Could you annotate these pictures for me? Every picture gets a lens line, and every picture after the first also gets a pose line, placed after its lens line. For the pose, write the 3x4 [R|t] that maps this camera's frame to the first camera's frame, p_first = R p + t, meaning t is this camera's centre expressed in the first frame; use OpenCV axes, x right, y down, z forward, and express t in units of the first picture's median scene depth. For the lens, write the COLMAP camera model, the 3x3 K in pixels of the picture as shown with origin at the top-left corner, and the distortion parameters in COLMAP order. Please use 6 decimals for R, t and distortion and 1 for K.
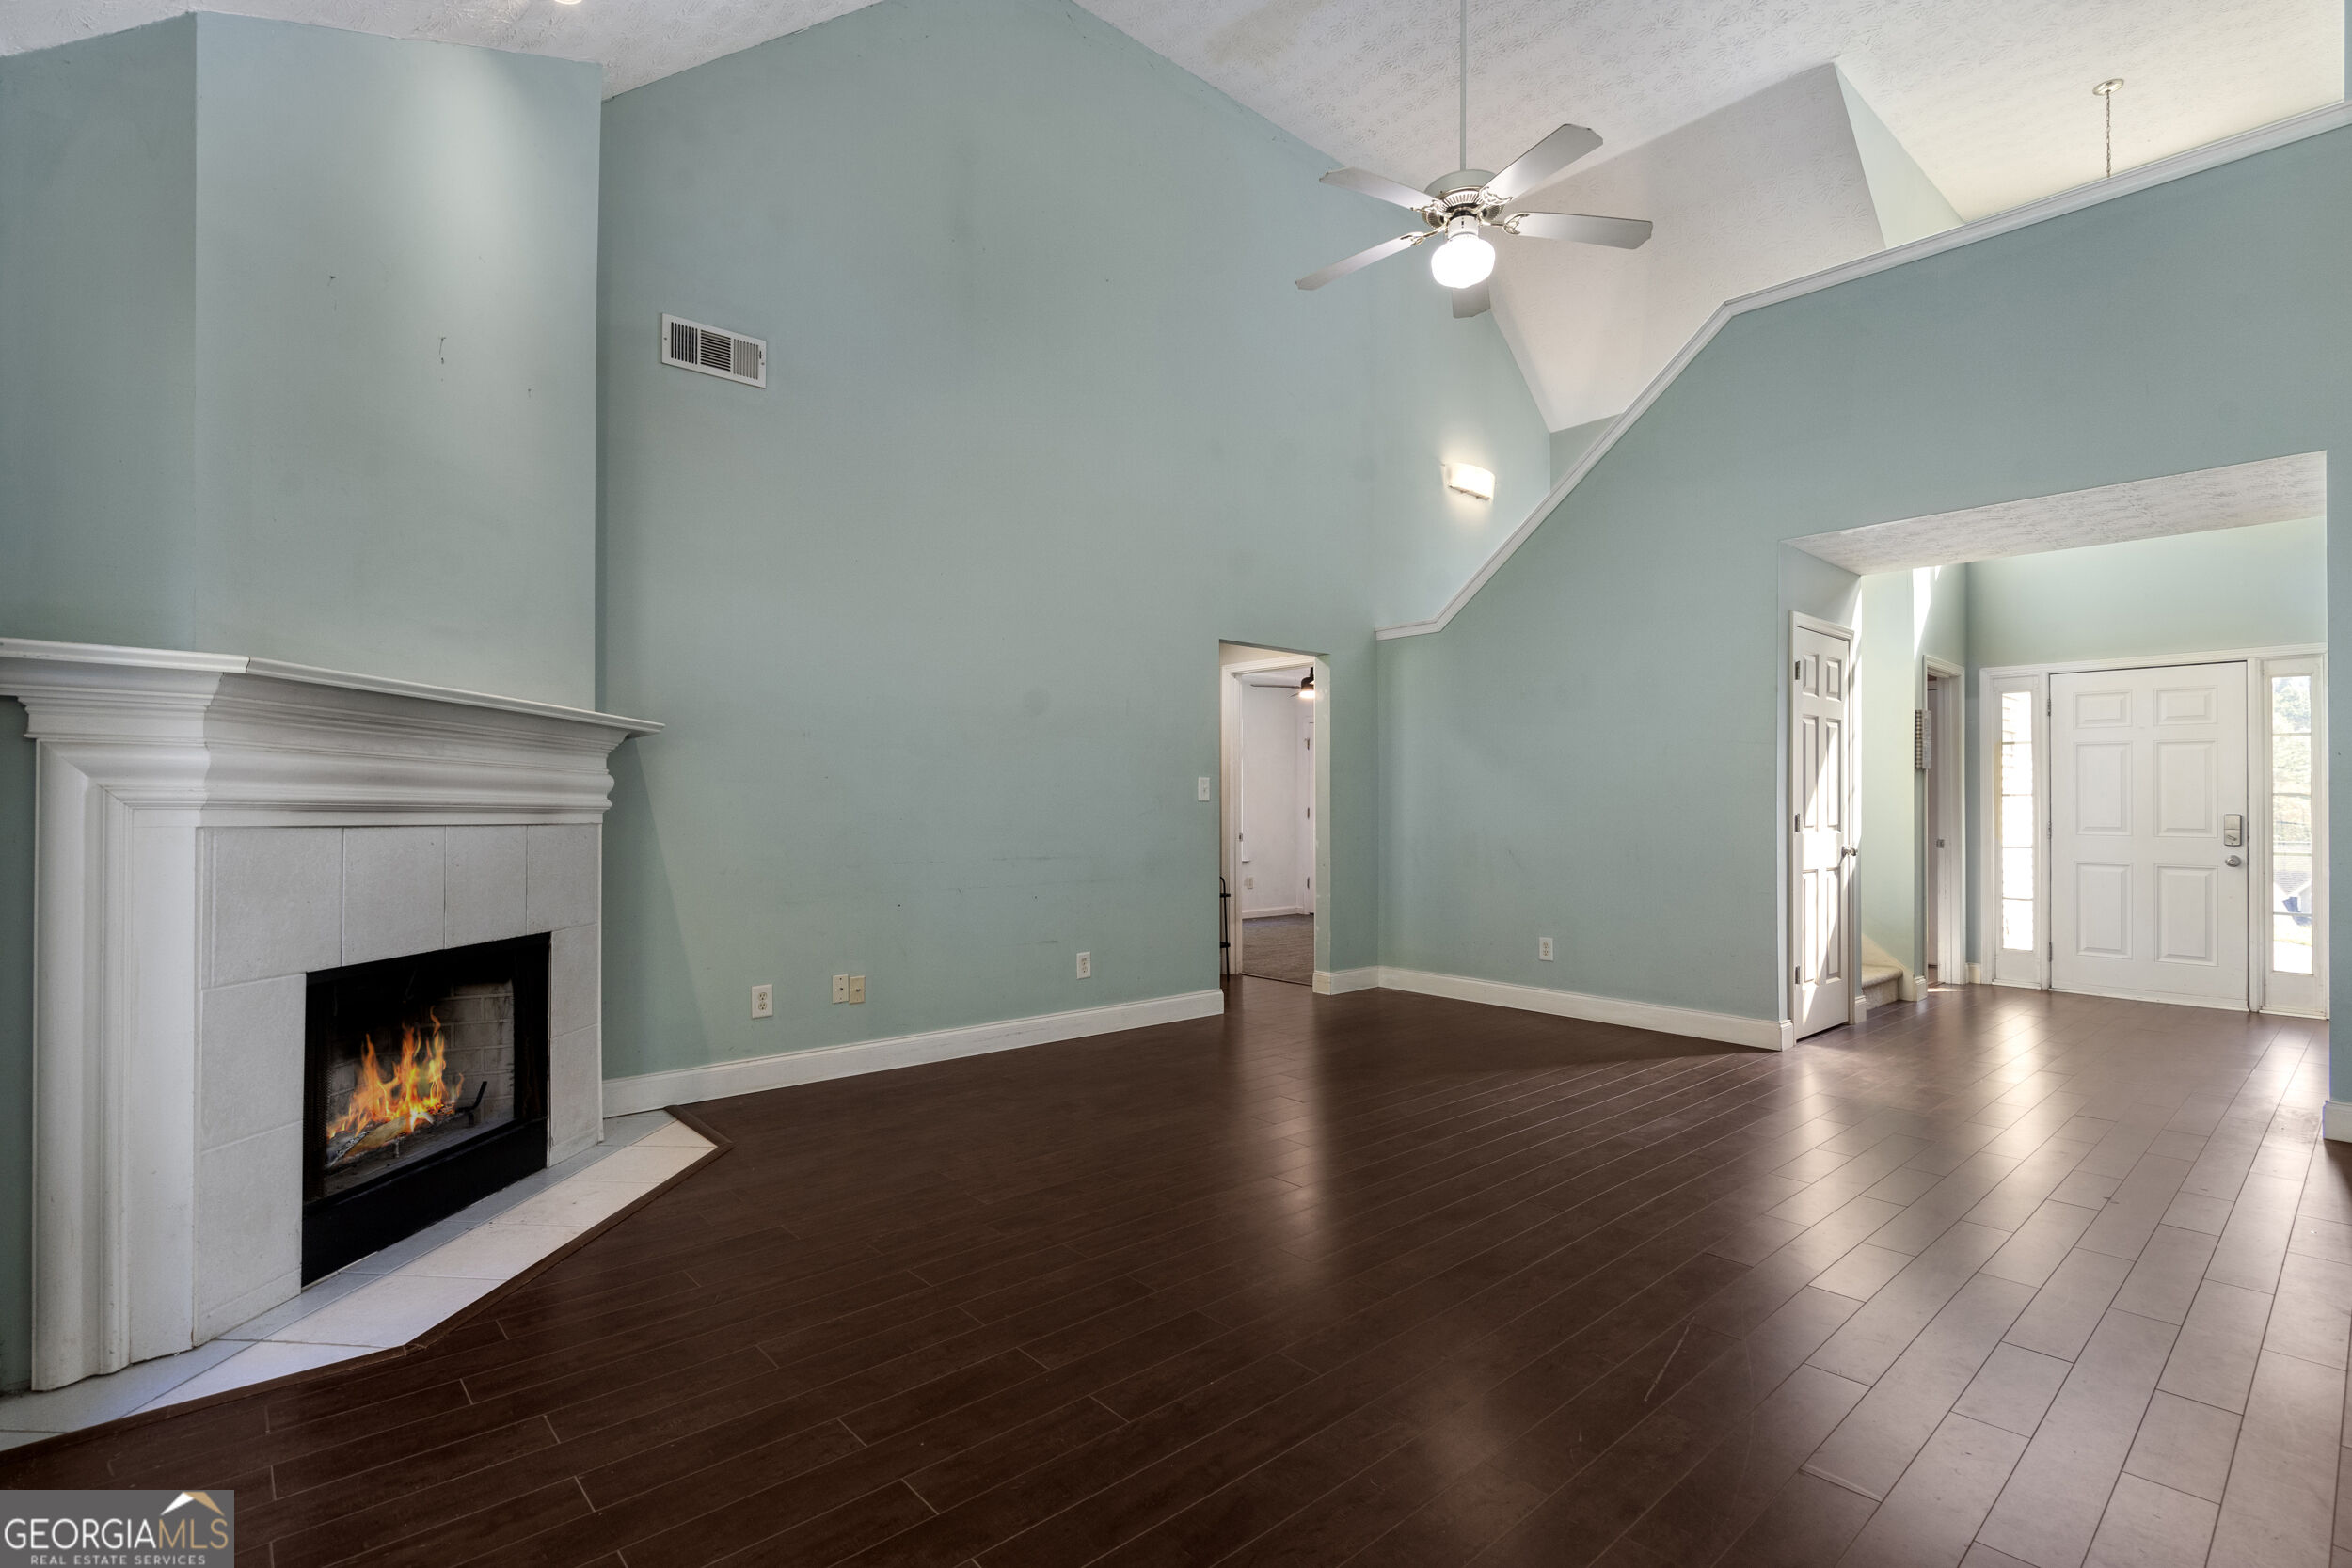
lens RADIAL K [[1098.6, 0, 1163.4], [0, 1098.6, 803.5], [0, 0, 1]] dist [-0.000184, 0.000775]
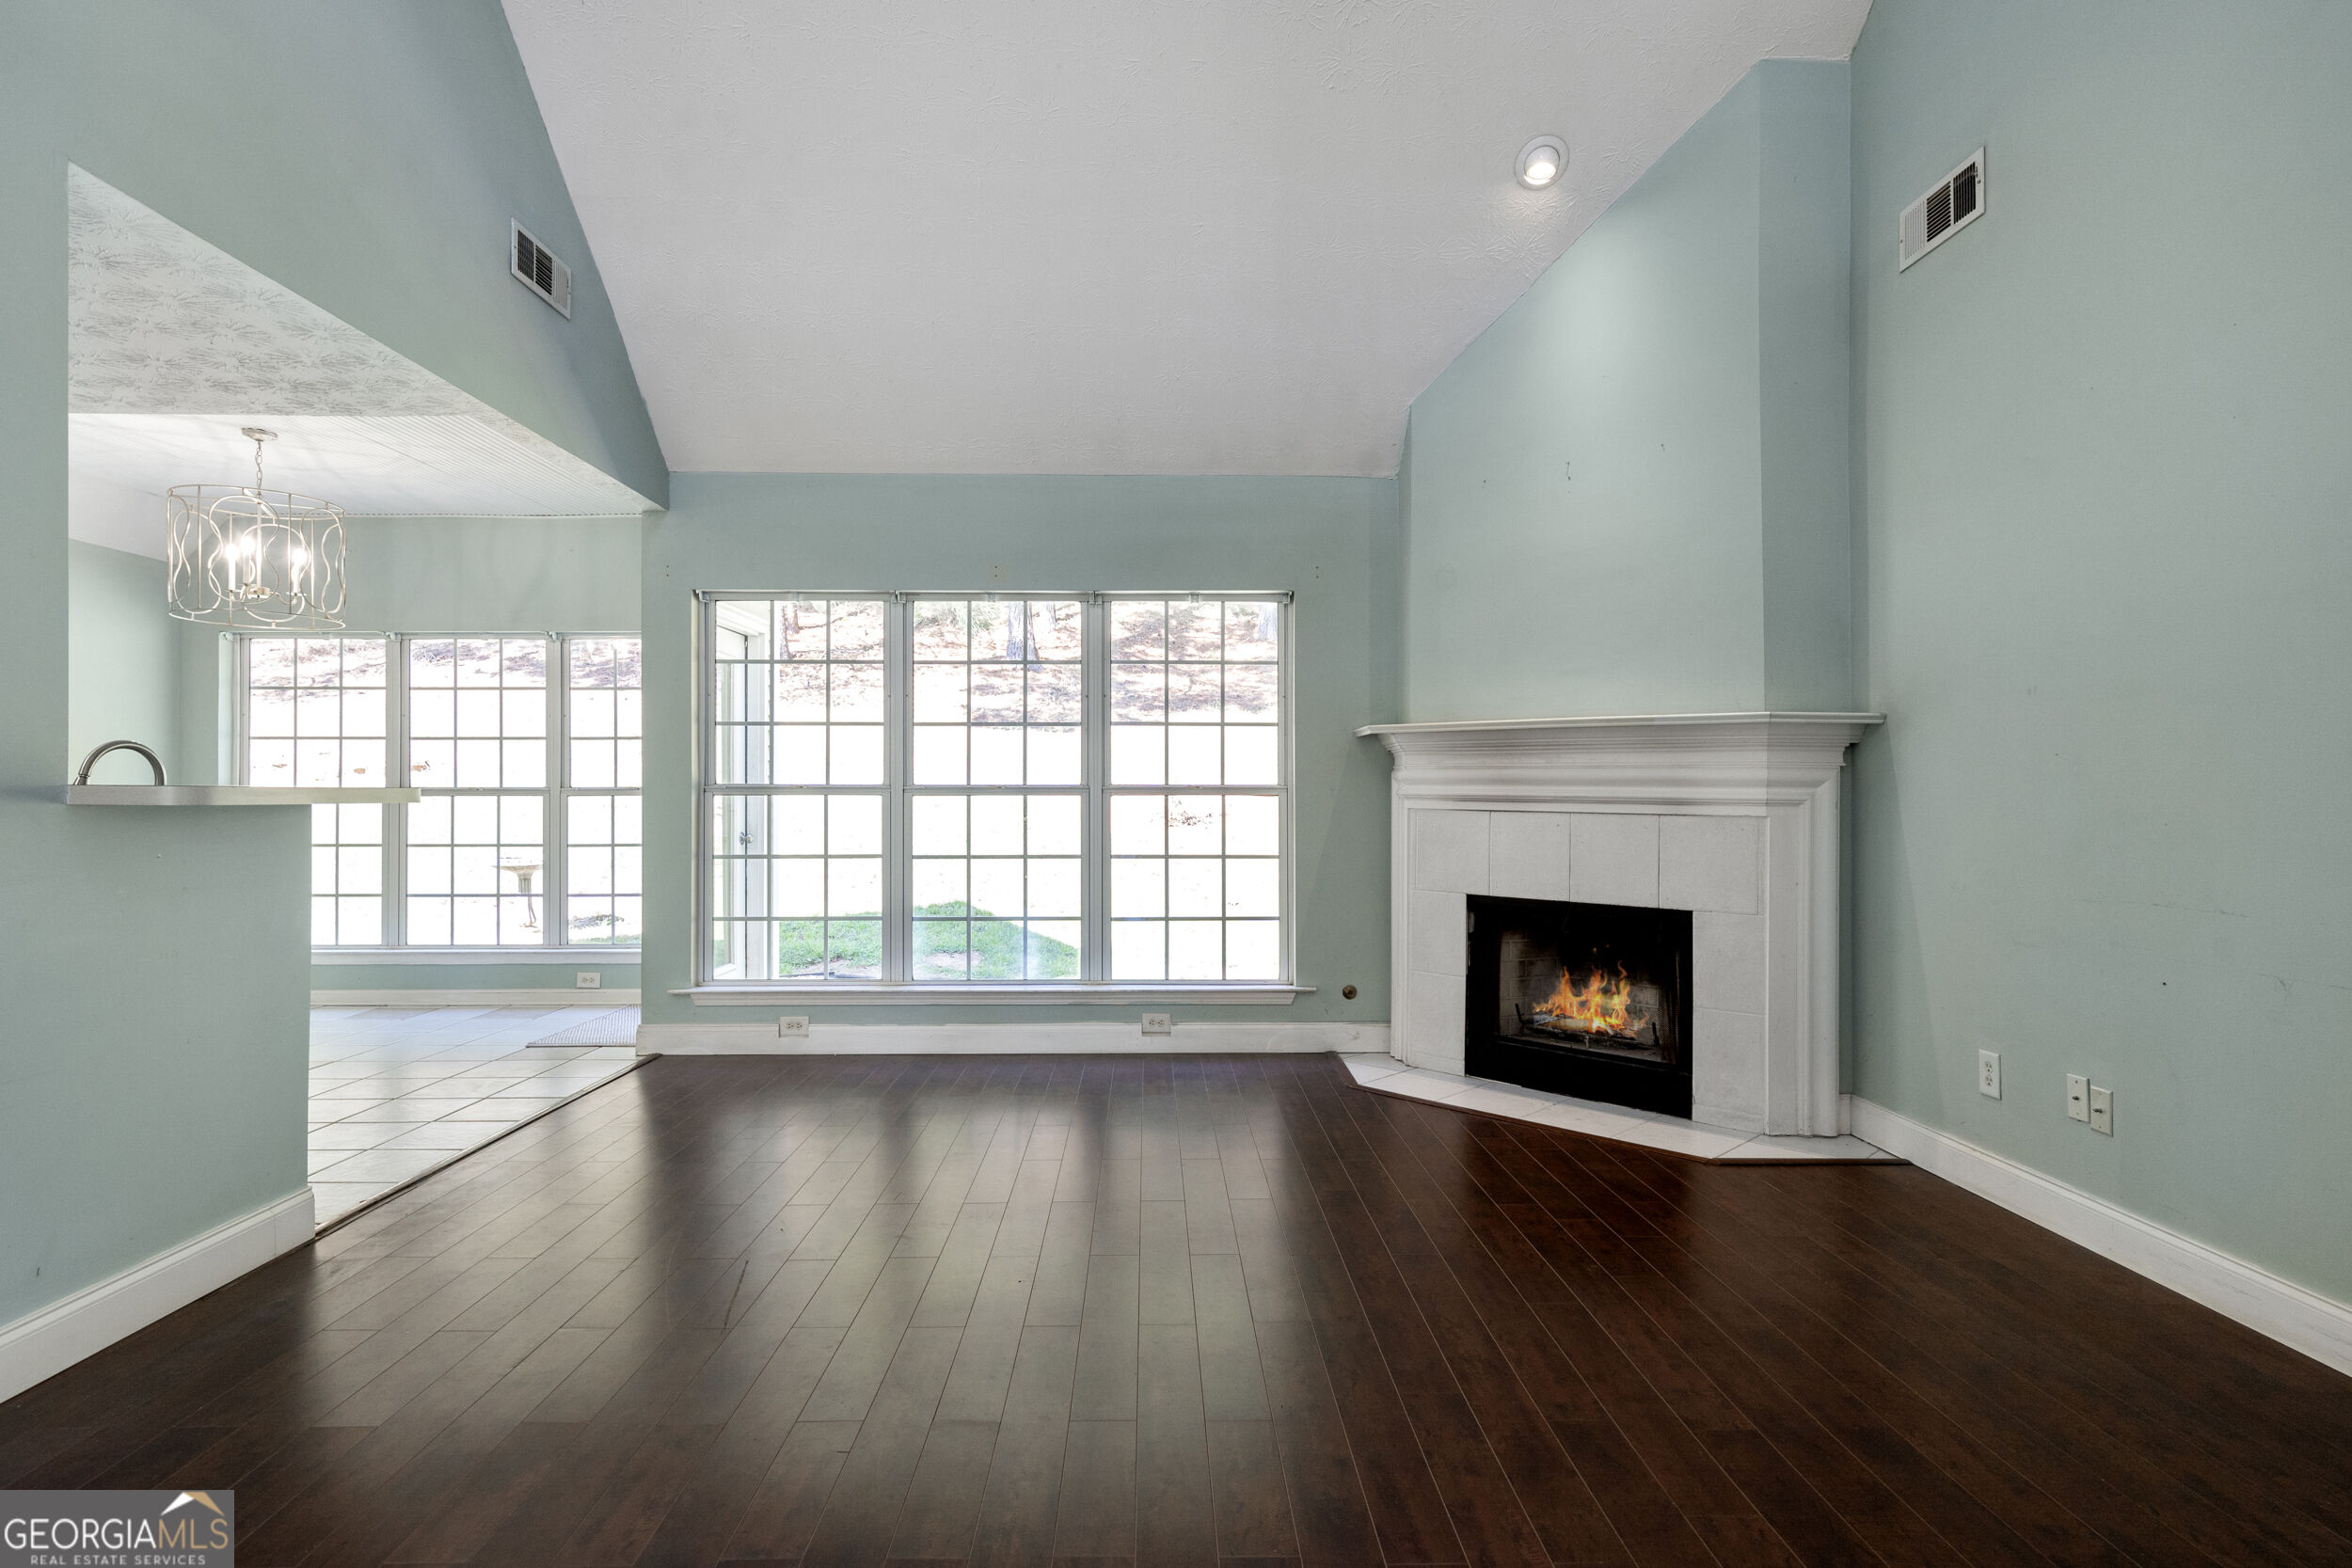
lens RADIAL K [[1217.8, 0, 1167.5], [0, 1217.8, 789.3], [0, 0, 1]] dist [0.004403, 0.002955]
pose [[-0.647910, -0.008566, -0.761669, 0.621948], [-0.004440, 0.999962, -0.007470, 0.003924], [0.761704, -0.001458, -0.647923, 1.178905]]
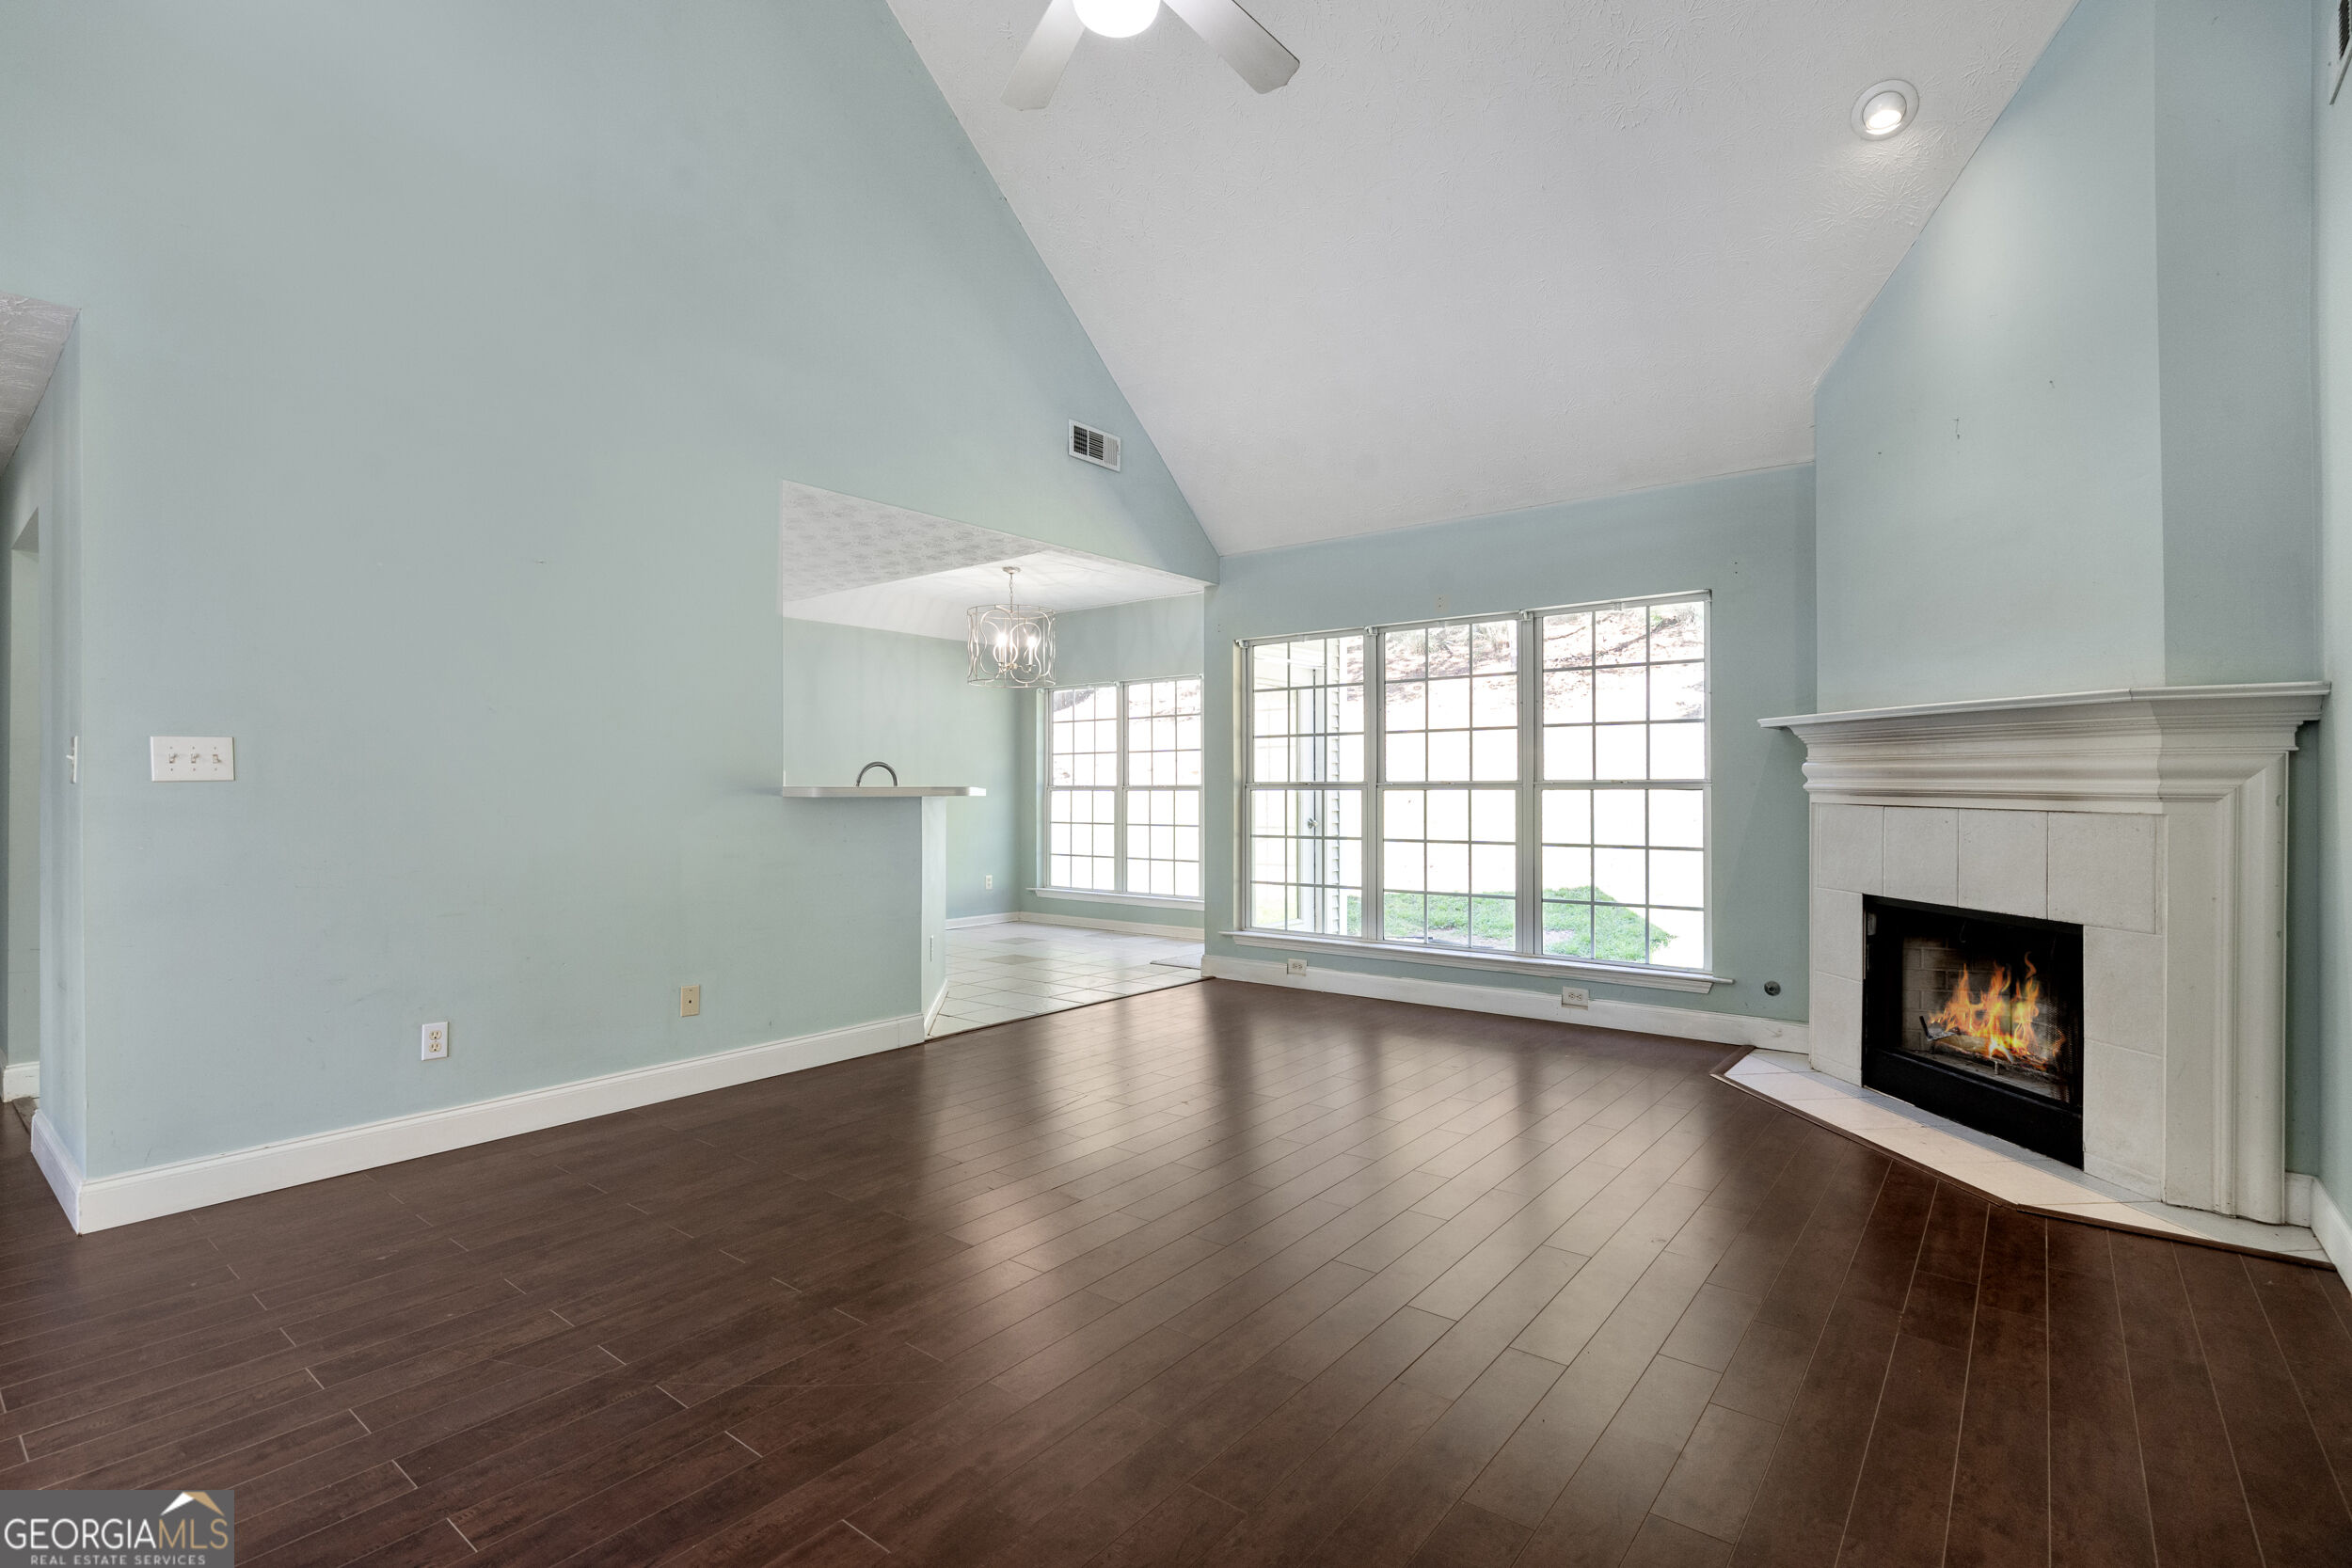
lens RADIAL K [[1098.6, 0, 1175.2], [0, 1098.6, 785.7], [0, 0, 1]] dist [-0.000184, 0.000775]
pose [[-0.984416, -0.002494, -0.175840, 0.325215], [-0.001978, 0.999993, -0.003113, 0.000768], [0.175847, -0.002717, -0.984414, 1.518195]]
